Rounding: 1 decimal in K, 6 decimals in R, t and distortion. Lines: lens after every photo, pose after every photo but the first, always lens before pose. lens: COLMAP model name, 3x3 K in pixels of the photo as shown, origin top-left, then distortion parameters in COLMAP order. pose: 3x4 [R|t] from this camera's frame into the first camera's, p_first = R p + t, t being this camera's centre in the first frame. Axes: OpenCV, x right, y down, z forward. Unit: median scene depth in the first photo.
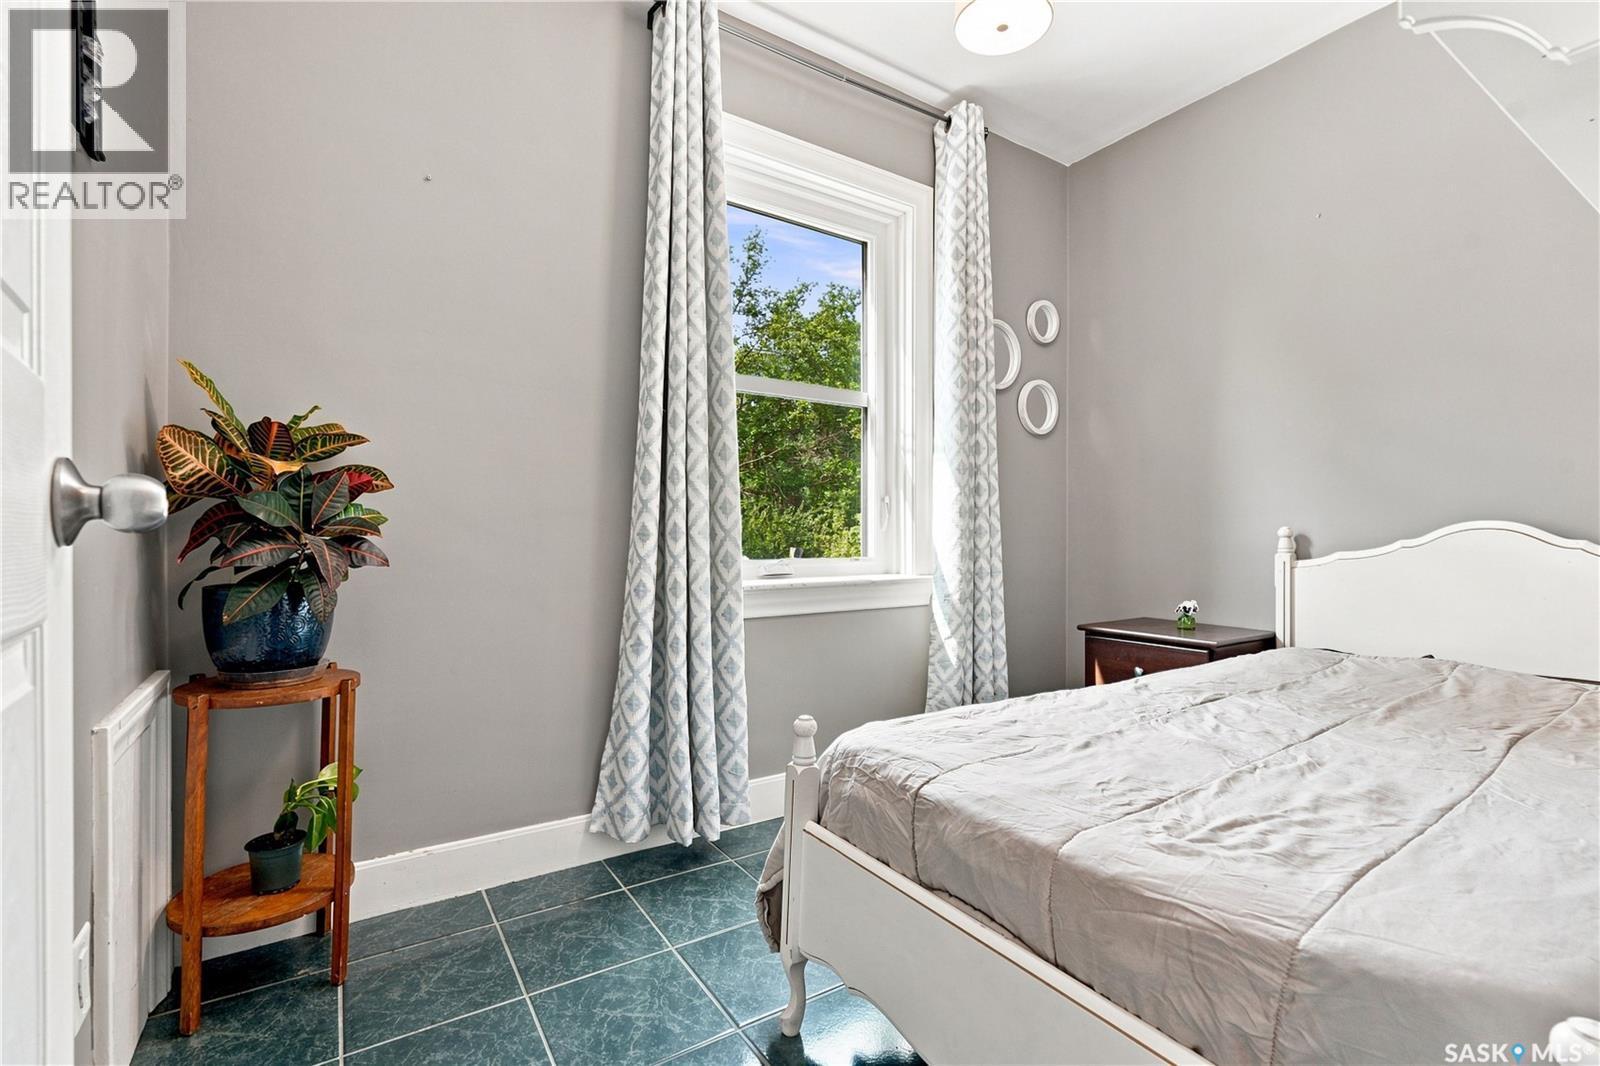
lens RADIAL K [[728.4, 0, 800.0], [0, 728.4, 533.0], [0, 0, 1]] dist [-0.001766, -0.000259]
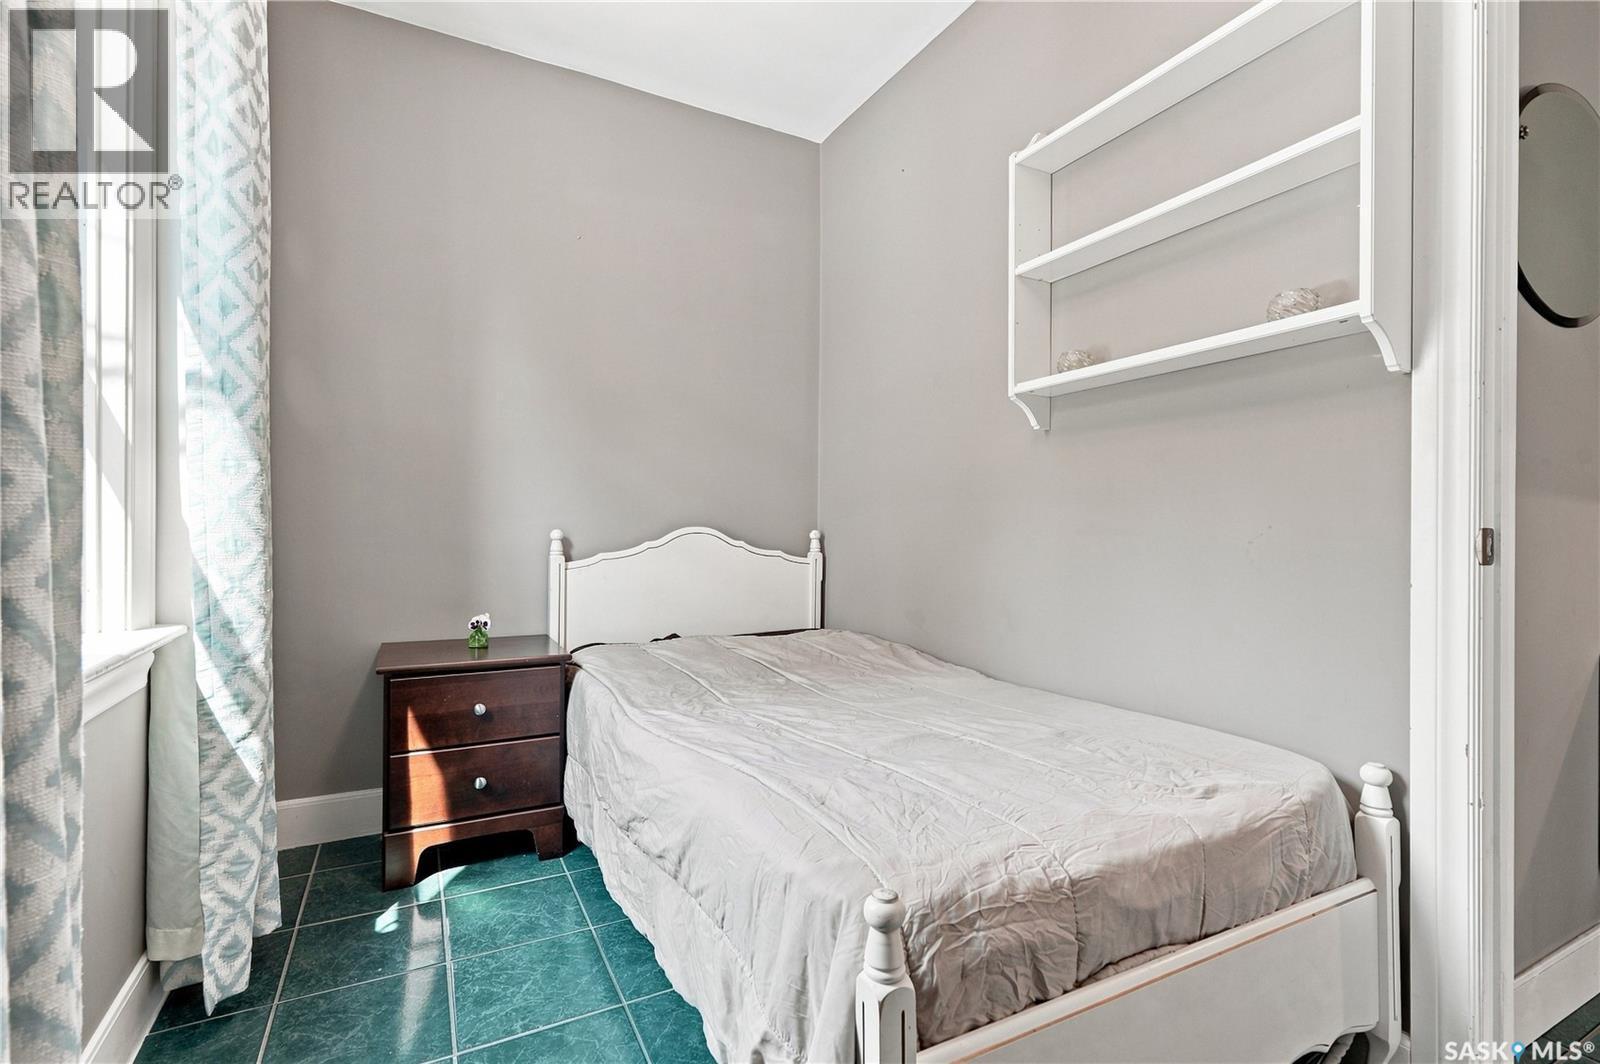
lens RADIAL K [[740.4, 0, 803.7], [0, 740.4, 524.9], [0, 0, 1]] dist [-0.002843, -0.000362]
pose [[0.093605, -0.002195, 0.995607, -0.412546], [-0.009882, 0.999946, 0.003134, -0.027654], [-0.995560, -0.010132, 0.093579, 0.720646]]
